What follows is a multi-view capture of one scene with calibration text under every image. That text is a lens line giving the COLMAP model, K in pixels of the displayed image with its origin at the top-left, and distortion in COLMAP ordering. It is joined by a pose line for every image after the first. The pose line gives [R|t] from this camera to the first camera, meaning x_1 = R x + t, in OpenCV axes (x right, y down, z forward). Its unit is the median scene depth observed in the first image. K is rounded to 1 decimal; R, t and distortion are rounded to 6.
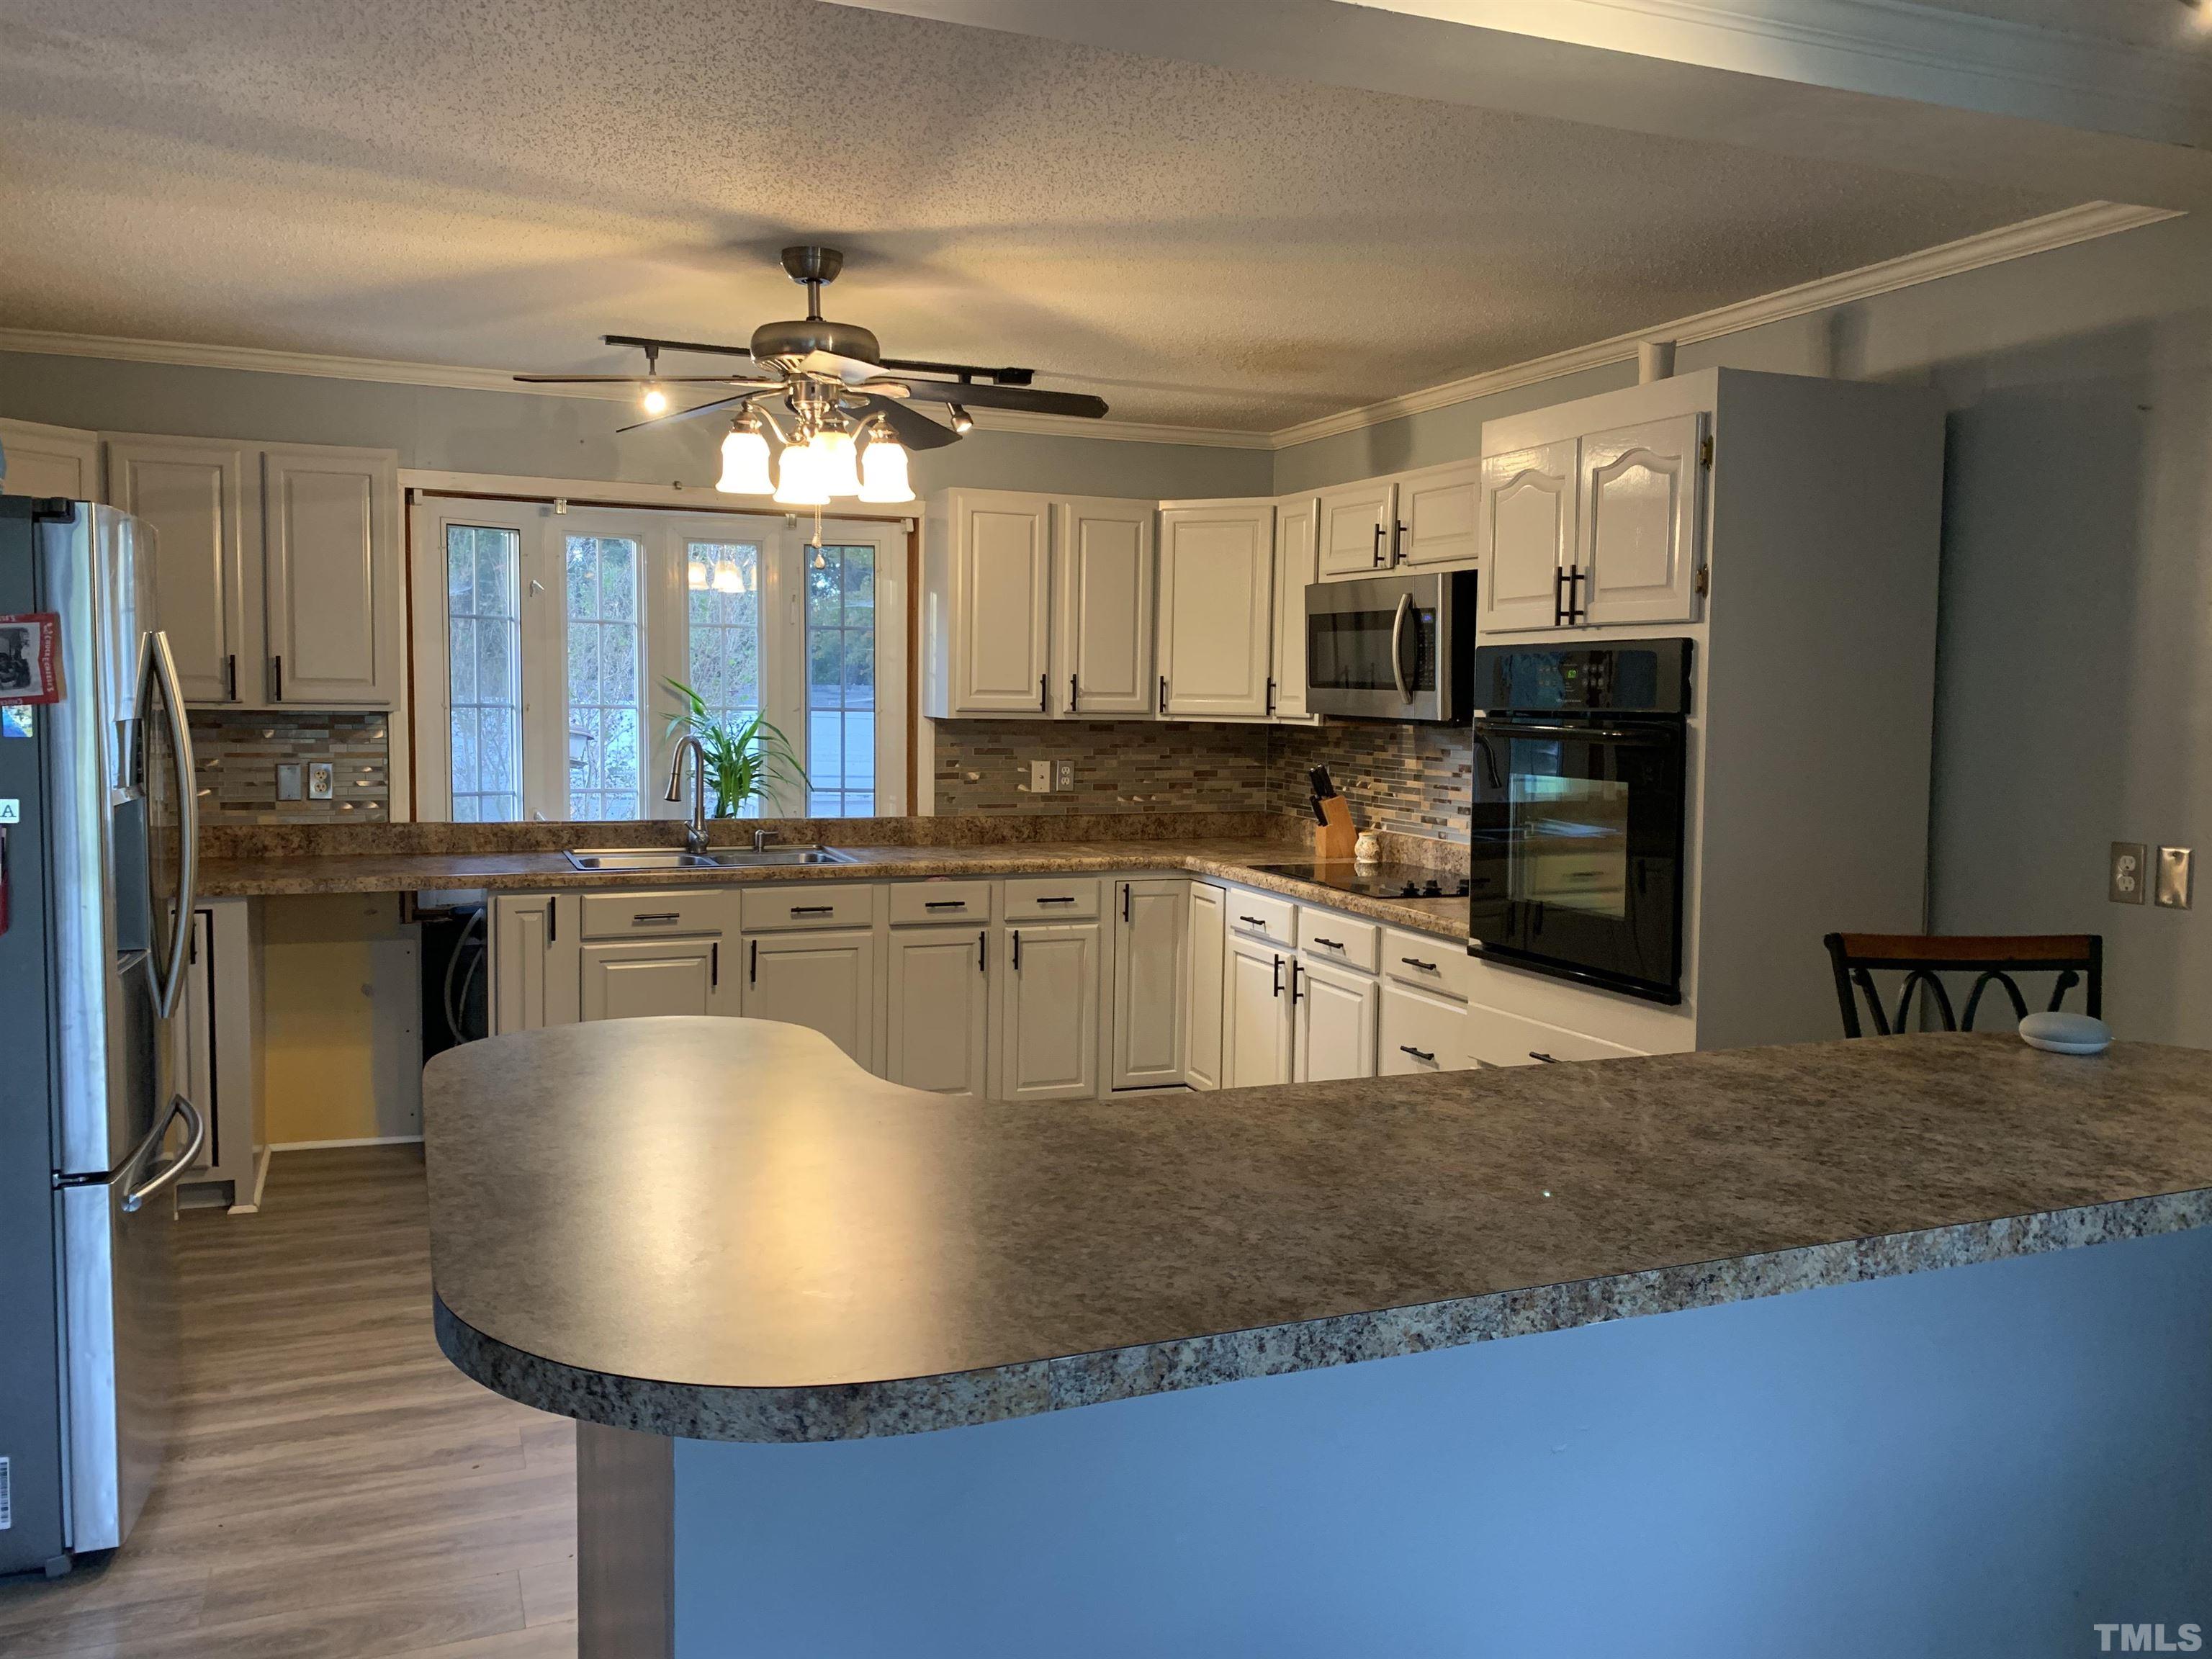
lens RADIAL K [[1699.7, 0, 1077.5], [0, 1699.7, 803.5], [0, 0, 1]] dist [0.025274, -0.013315]
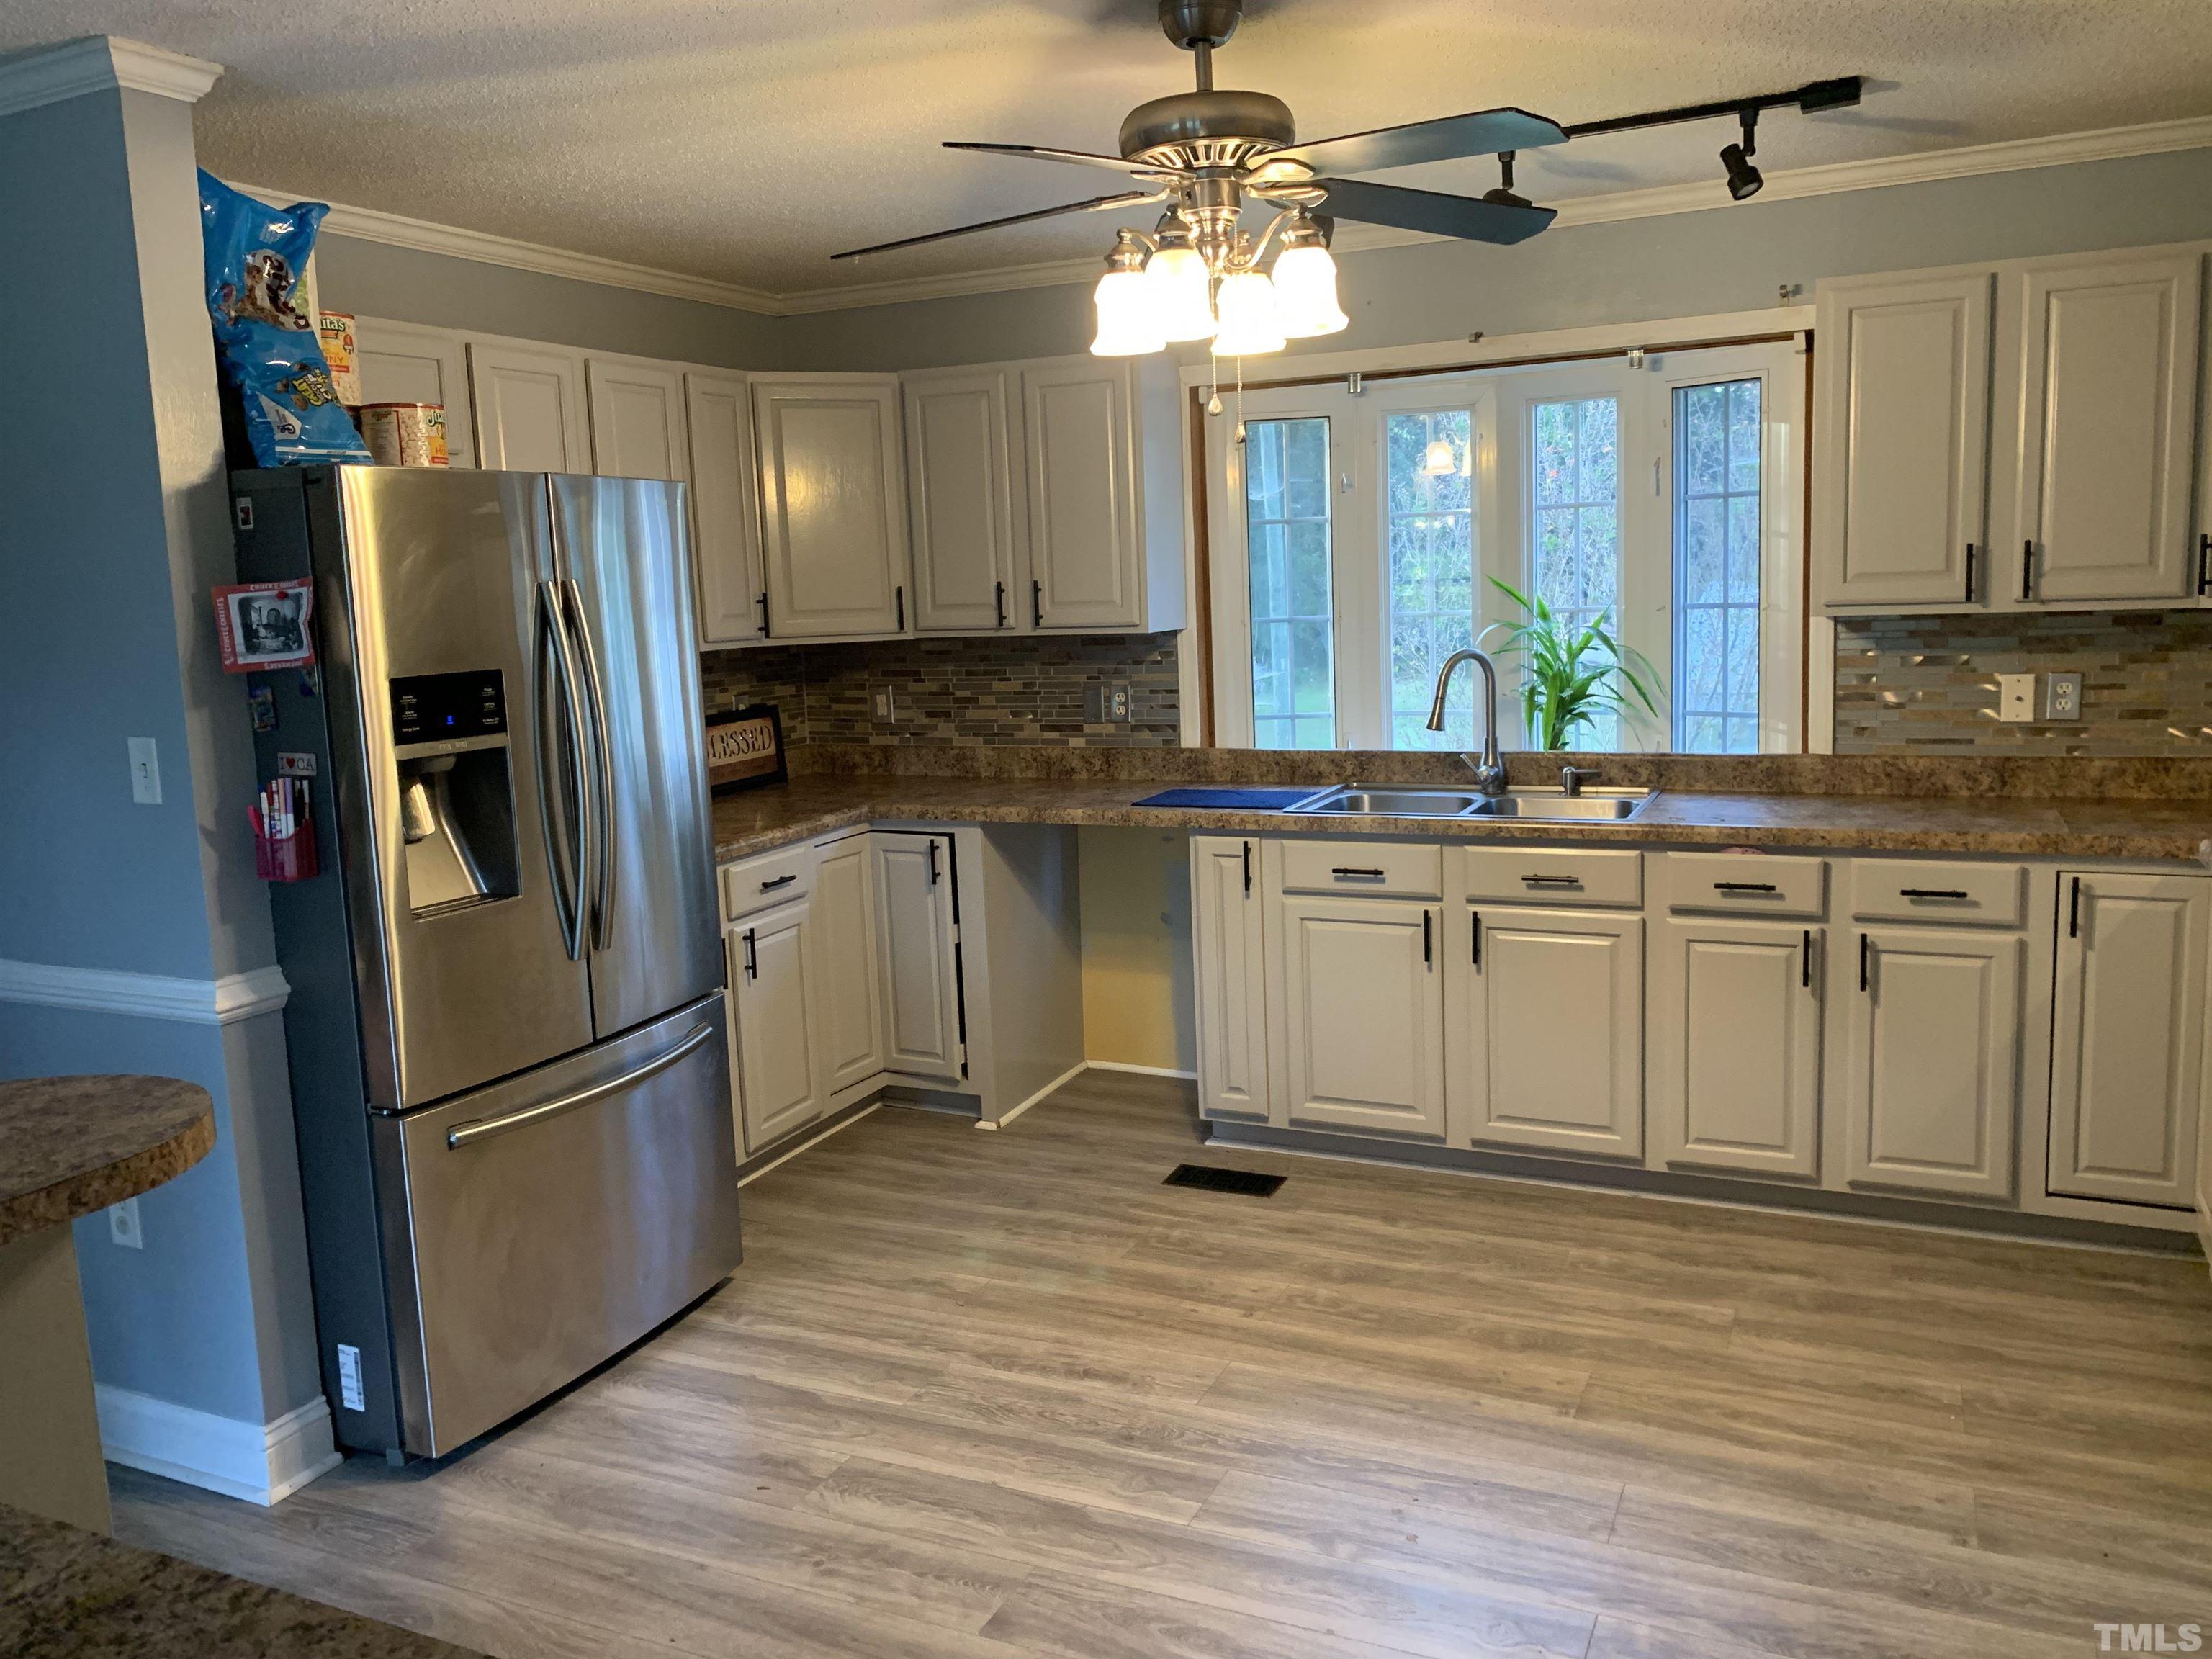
lens RADIAL K [[1671.3, 0, 1106.2], [0, 1671.3, 797.2], [0, 0, 1]] dist [0.095943, -0.148531]
pose [[0.676747, 0.051523, -0.734410, 0.291649], [-0.001314, 0.997631, 0.068779, -0.028828], [0.736214, -0.045581, 0.675212, 0.385129]]
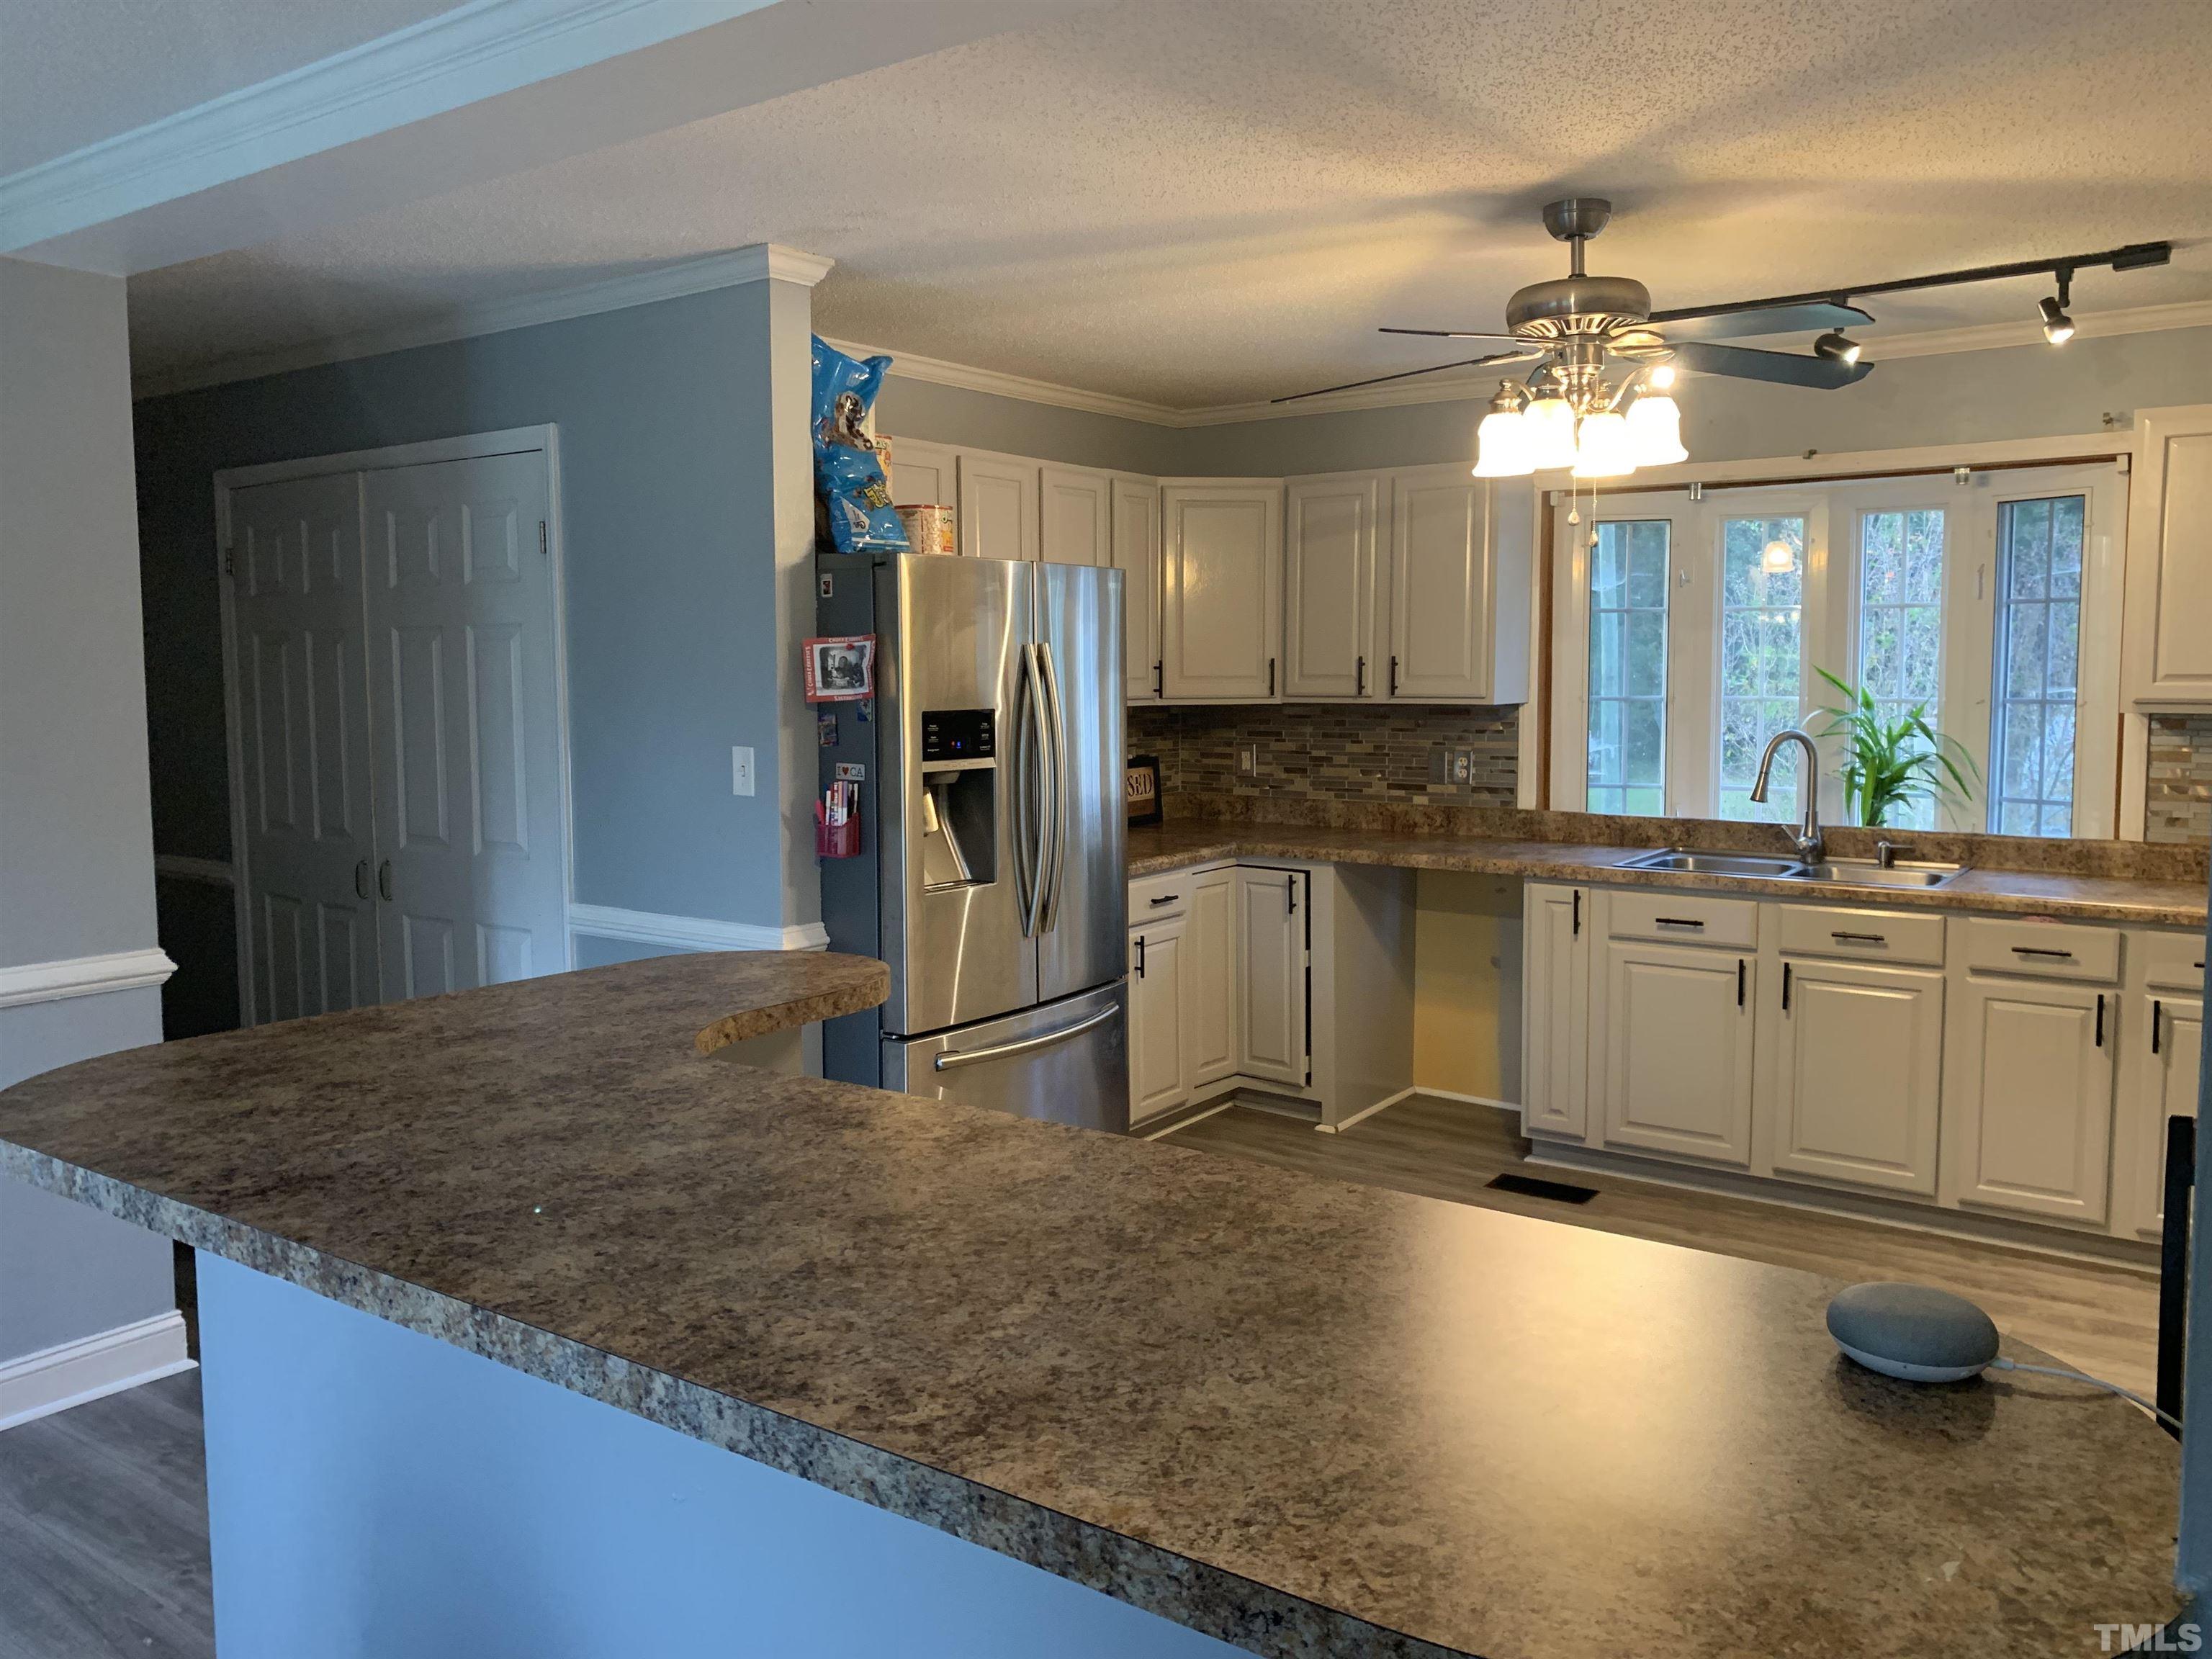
lens RADIAL K [[1699.7, 0, 1077.5], [0, 1699.7, 803.5], [0, 0, 1]] dist [0.025274, -0.013315]
pose [[0.519022, 0.051372, -0.853216, 0.410343], [-0.048075, 0.998367, 0.030866, -0.013144], [0.853408, 0.024998, 0.520644, 0.243838]]
